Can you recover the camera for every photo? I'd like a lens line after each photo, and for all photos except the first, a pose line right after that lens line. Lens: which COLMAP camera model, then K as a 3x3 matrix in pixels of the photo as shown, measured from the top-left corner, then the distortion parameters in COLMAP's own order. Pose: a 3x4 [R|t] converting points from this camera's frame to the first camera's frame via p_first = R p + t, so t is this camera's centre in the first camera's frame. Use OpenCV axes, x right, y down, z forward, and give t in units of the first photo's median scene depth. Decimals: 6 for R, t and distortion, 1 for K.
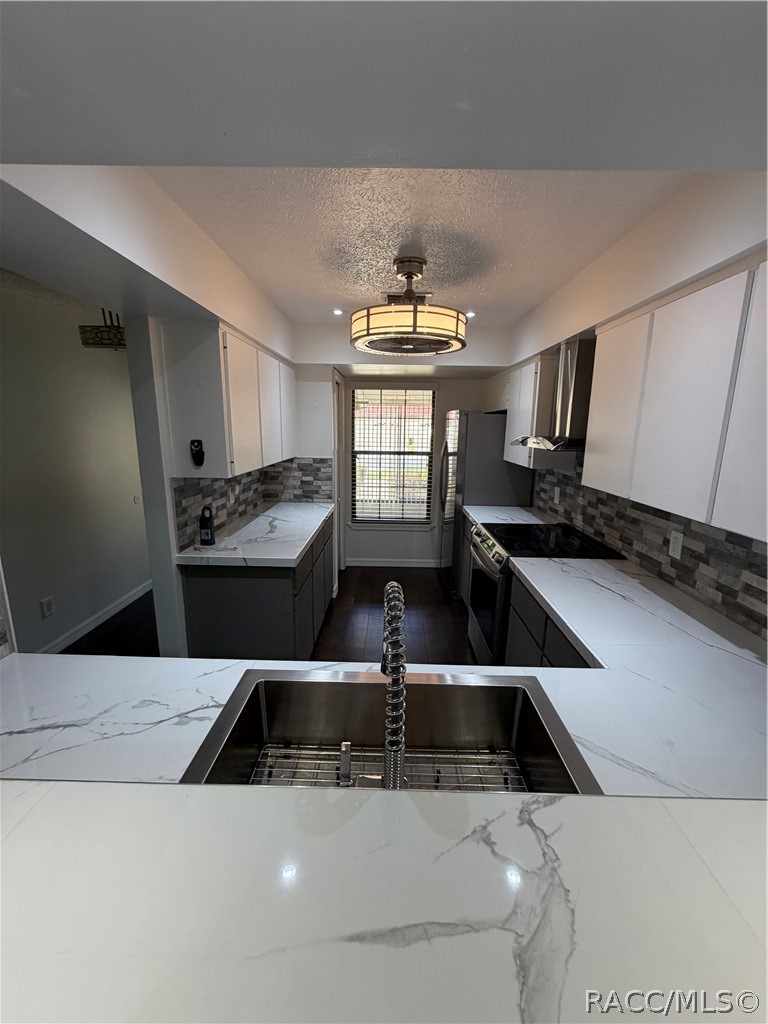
lens RADIAL K [[408.8, 0, 385.3], [0, 408.8, 509.9], [0, 0, 1]] dist [0.001055, -0.000288]
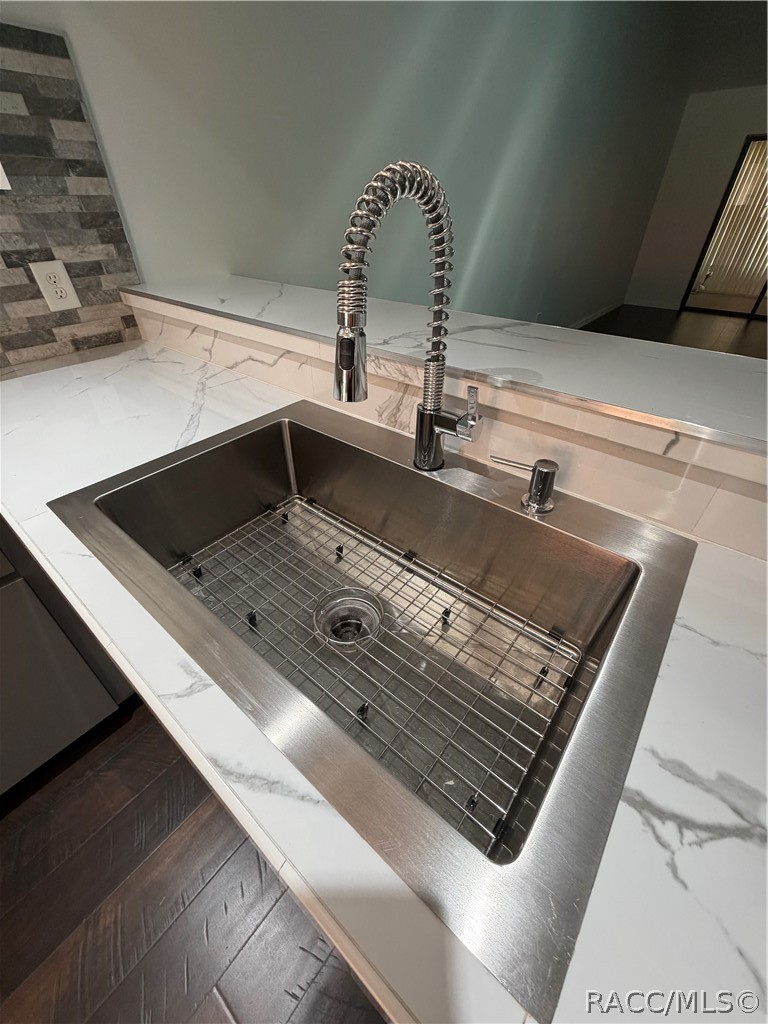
lens RADIAL K [[408.8, 0, 383.6], [0, 408.8, 509.7], [0, 0, 1]] dist [0.001055, -0.000288]
pose [[-0.785606, -0.388315, 0.481700, -0.093723], [0.109535, 0.678951, 0.725967, 0.018393], [-0.608955, 0.623086, -0.490854, 0.342611]]
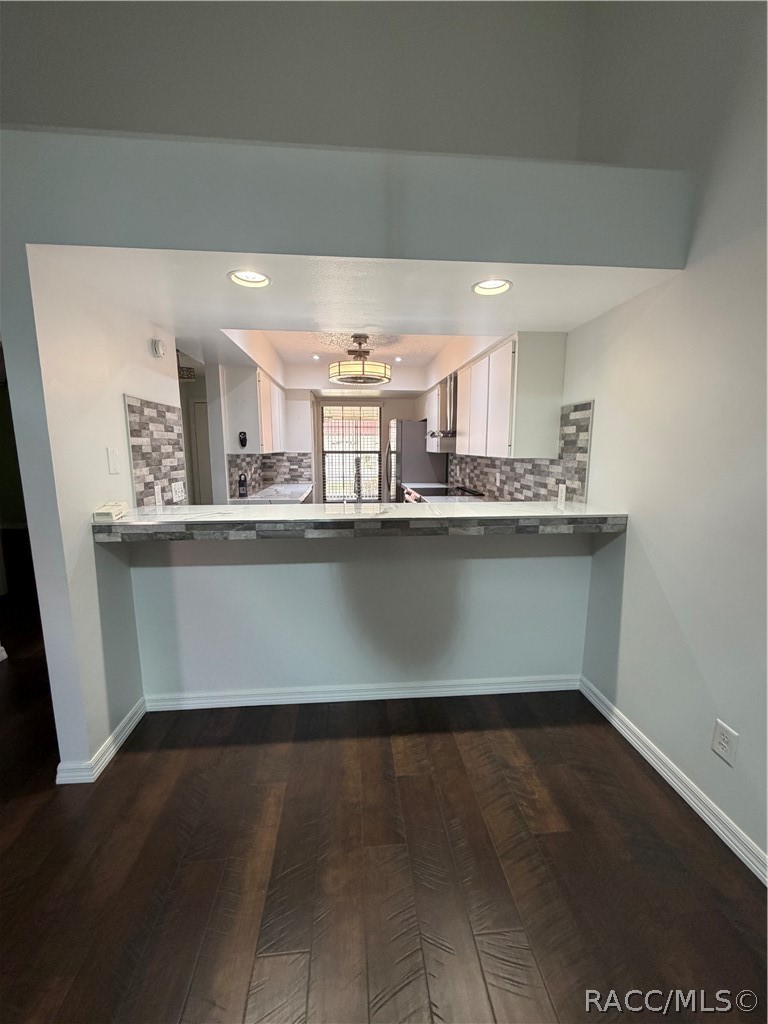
lens RADIAL K [[408.8, 0, 382.2], [0, 408.8, 511.4], [0, 0, 1]] dist [0.001055, -0.000288]
pose [[0.995069, -0.029368, 0.094742, -0.023178], [0.033691, 0.998448, -0.044353, 0.166944], [-0.093292, 0.047327, 0.994513, -0.494567]]
